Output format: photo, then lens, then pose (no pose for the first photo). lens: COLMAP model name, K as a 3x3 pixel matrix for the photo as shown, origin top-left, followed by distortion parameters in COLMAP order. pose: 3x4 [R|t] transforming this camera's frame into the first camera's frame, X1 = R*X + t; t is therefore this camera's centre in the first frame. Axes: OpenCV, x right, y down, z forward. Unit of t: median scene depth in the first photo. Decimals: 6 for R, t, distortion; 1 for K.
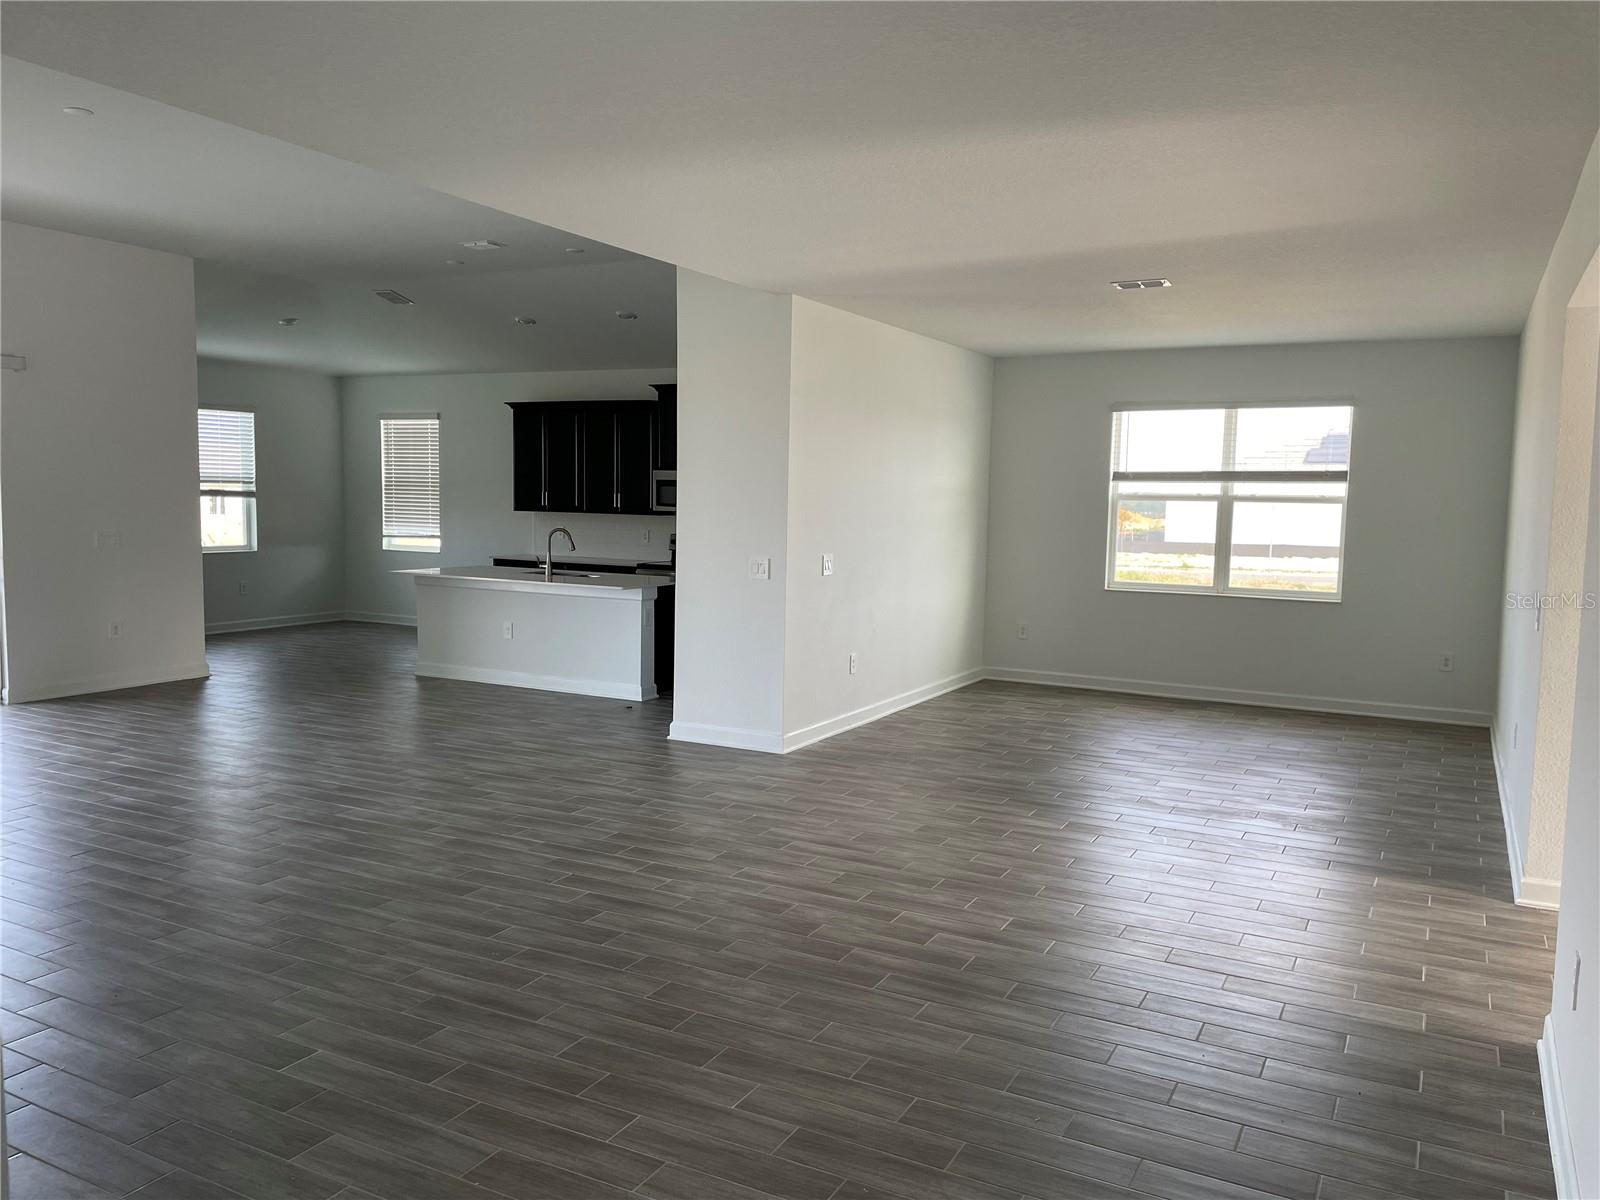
lens RADIAL K [[1209.0, 0, 803.9], [0, 1209.0, 600.5], [0, 0, 1]] dist [0.091418, -0.121930]
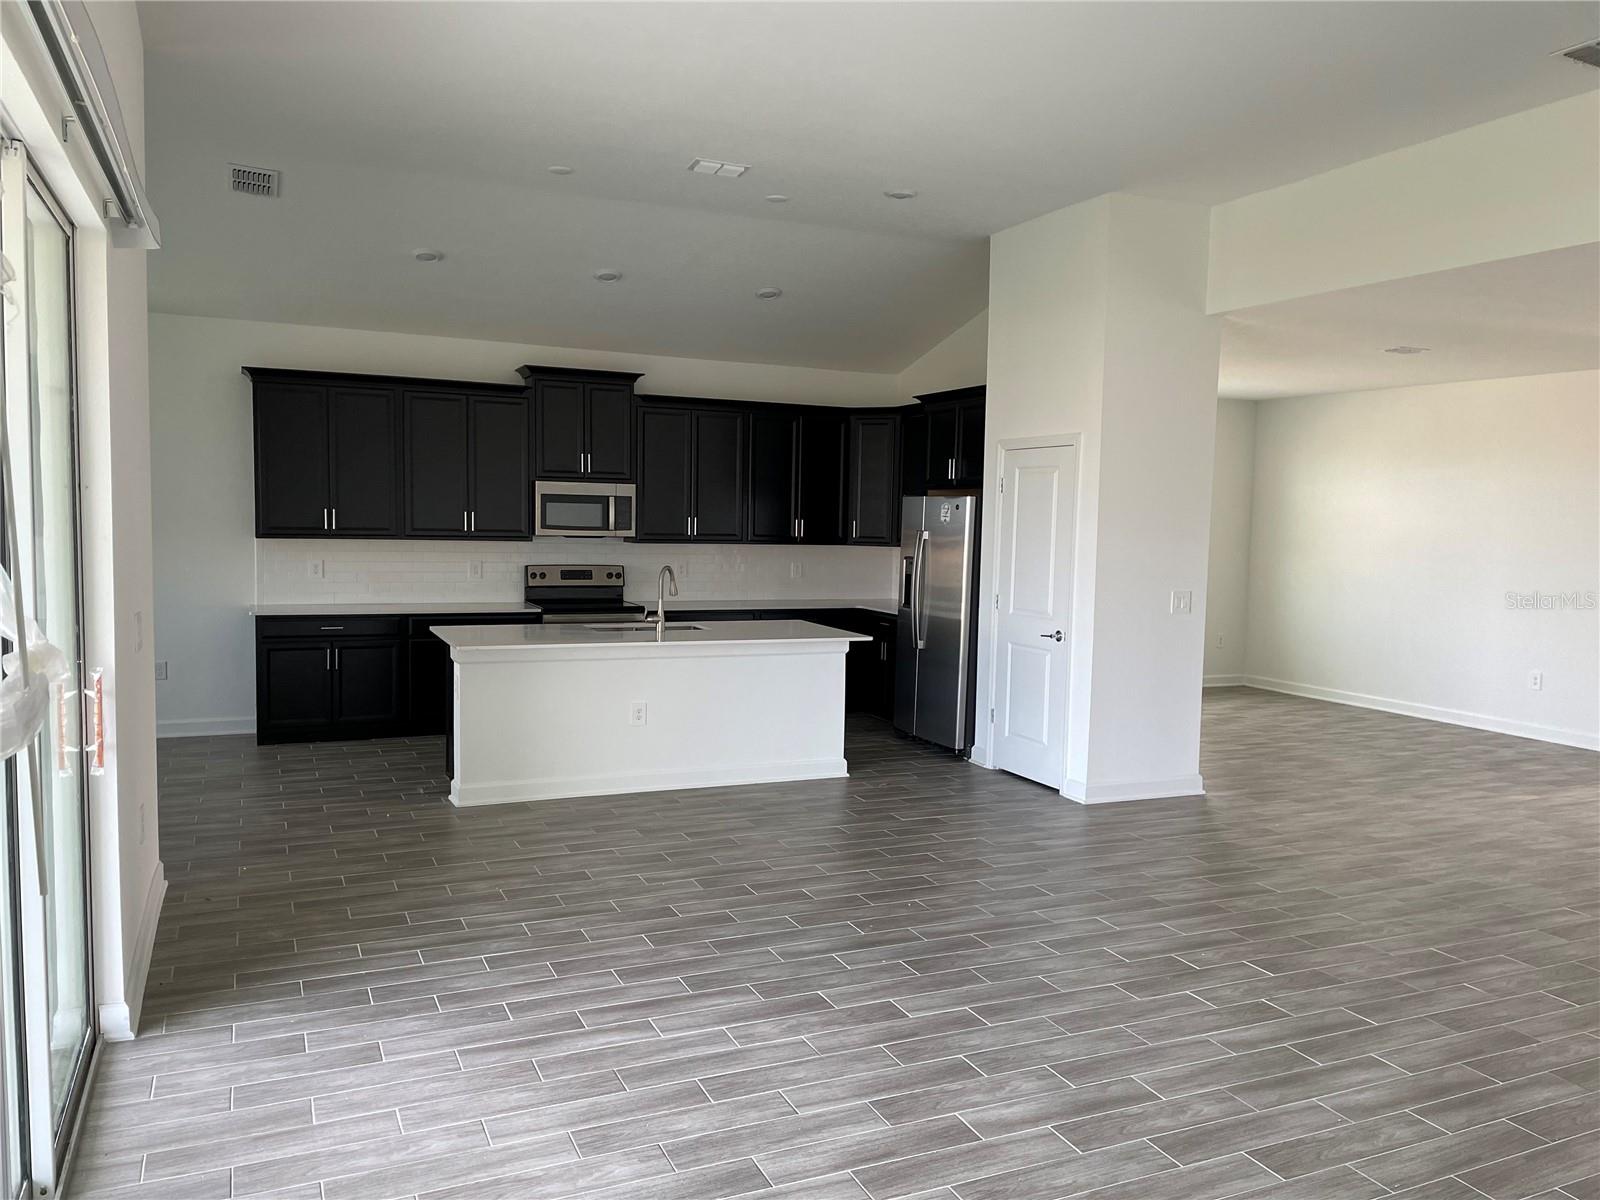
lens RADIAL K [[1210.7, 0, 809.9], [0, 1210.7, 616.9], [0, 0, 1]] dist [0.094327, -0.118242]
pose [[0.609660, -0.070313, 0.789538, -0.764499], [0.060342, 0.997284, 0.042219, -0.057592], [-0.790363, 0.021903, 0.612248, 0.517559]]
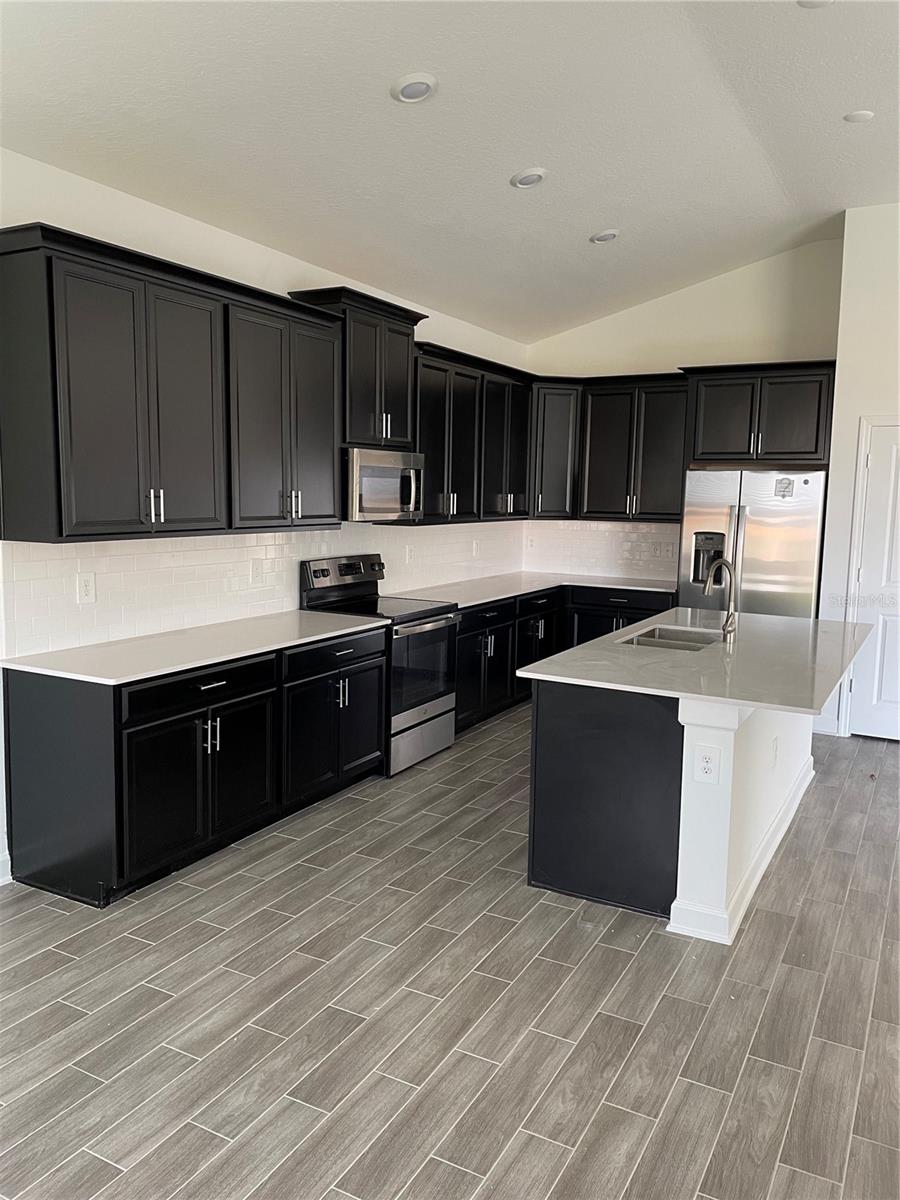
lens RADIAL K [[906.7, 0, 442.1], [0, 906.7, 592.0], [0, 0, 1]] dist [0.091418, -0.121930]
pose [[0.012315, -0.126926, 0.991836, -0.673181], [0.073002, 0.989378, 0.125705, -0.114295], [-0.997256, 0.070858, 0.021450, 1.189353]]
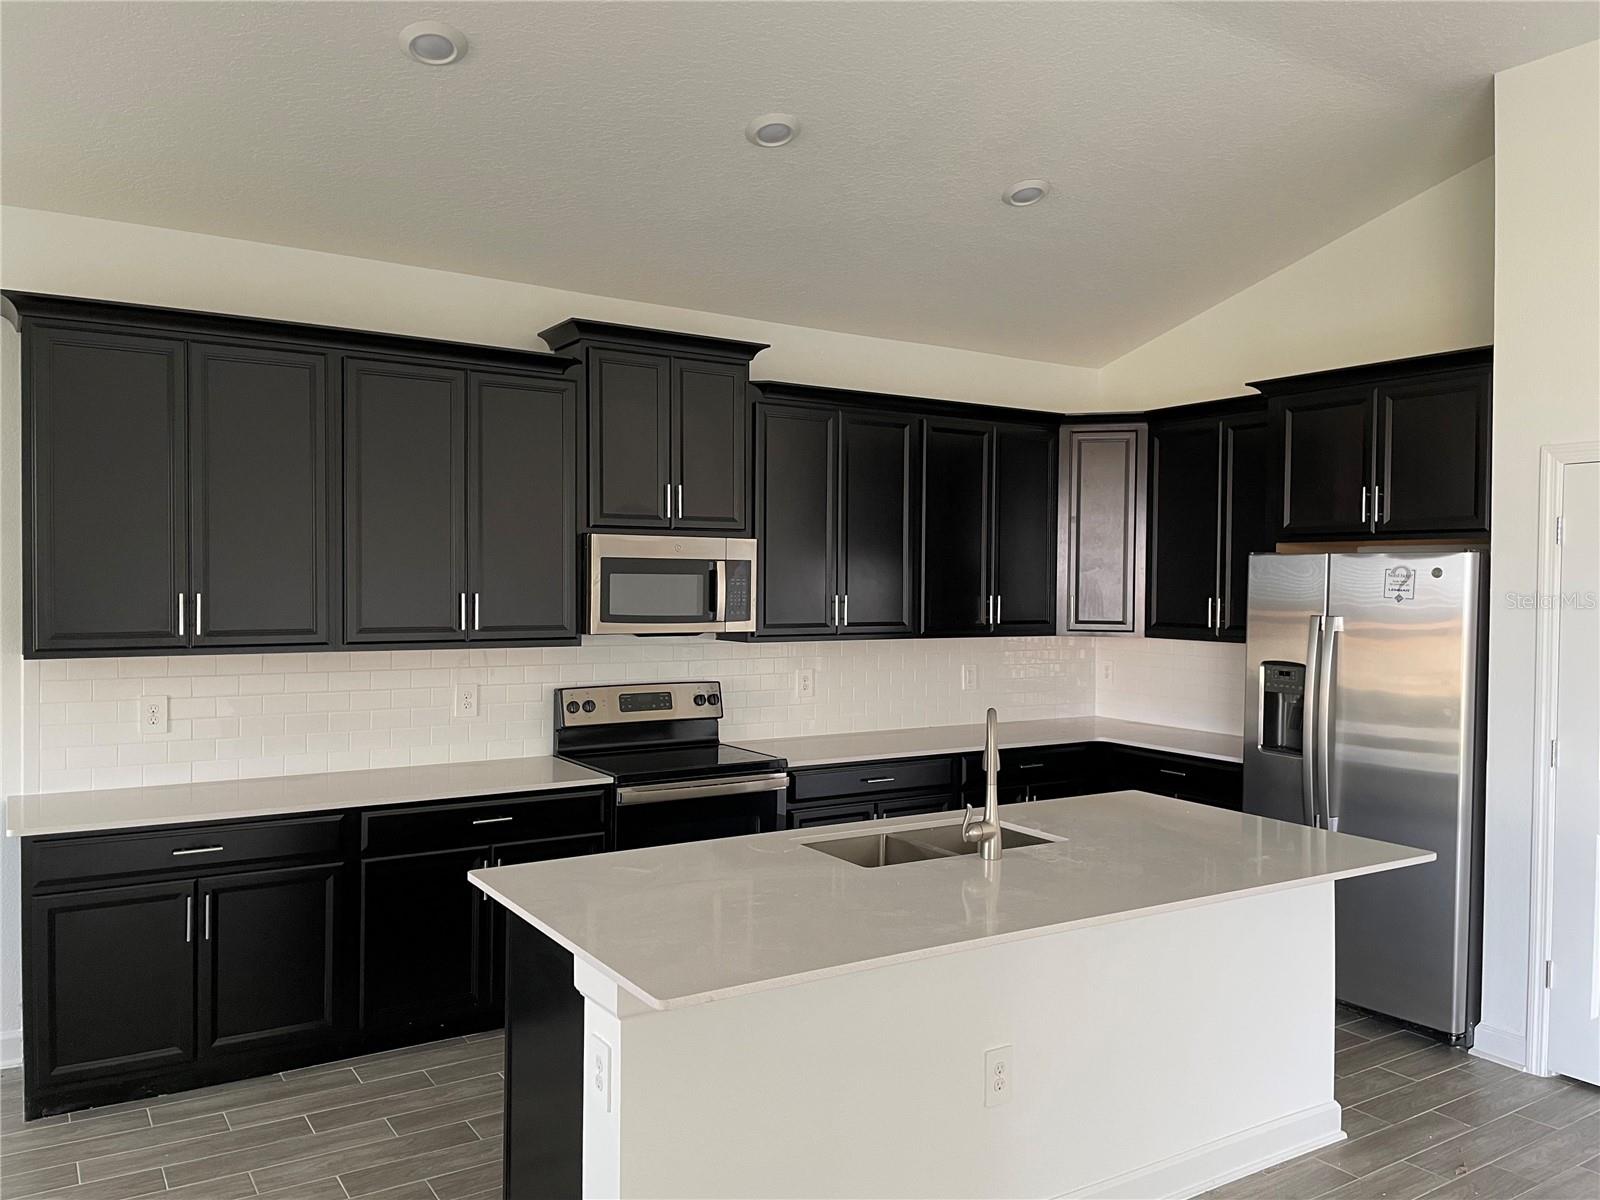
lens RADIAL K [[1209.0, 0, 803.9], [0, 1209.0, 600.5], [0, 0, 1]] dist [0.091418, -0.121930]
pose [[0.489166, -0.024971, 0.871833, -0.542803], [0.077660, 0.996867, -0.015022, -0.092725], [-0.868726, 0.075054, 0.489573, 0.930817]]
